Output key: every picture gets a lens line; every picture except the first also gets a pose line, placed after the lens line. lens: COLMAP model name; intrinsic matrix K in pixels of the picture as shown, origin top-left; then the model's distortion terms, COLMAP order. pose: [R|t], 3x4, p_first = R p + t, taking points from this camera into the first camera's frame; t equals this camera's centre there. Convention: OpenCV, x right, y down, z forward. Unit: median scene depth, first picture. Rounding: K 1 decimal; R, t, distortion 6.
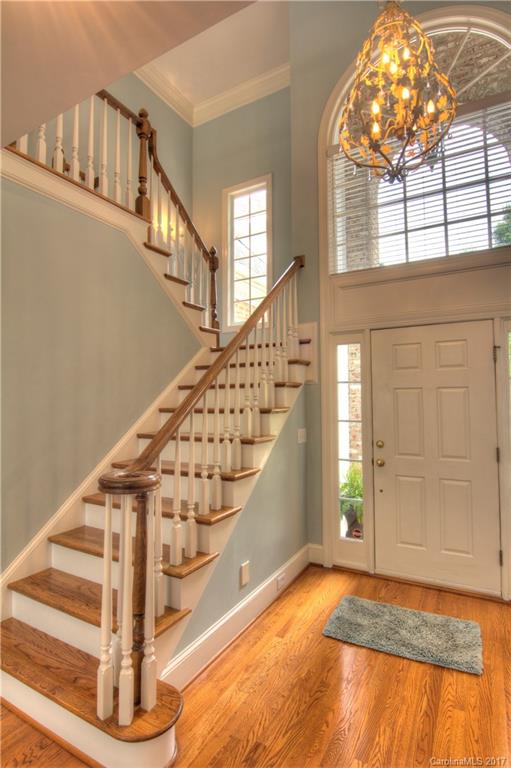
lens RADIAL K [[392.2, 0, 255.2], [0, 392.2, 381.8], [0, 0, 1]] dist [-0.013520, -0.001445]
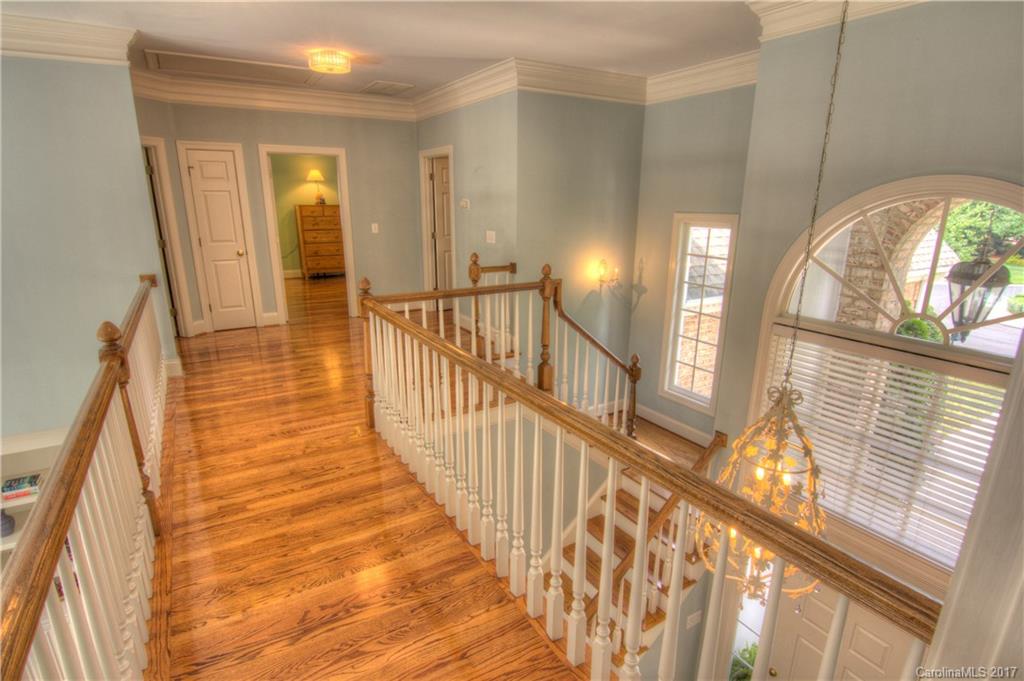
lens RADIAL K [[523.0, 0, 510.9], [0, 523.0, 344.6], [0, 0, 1]] dist [-0.013520, -0.001445]
pose [[0.879304, 0.143232, -0.454213, 0.165472], [0.014005, 0.945517, 0.325272, -0.737838], [0.476055, -0.292374, 0.829391, -0.064170]]
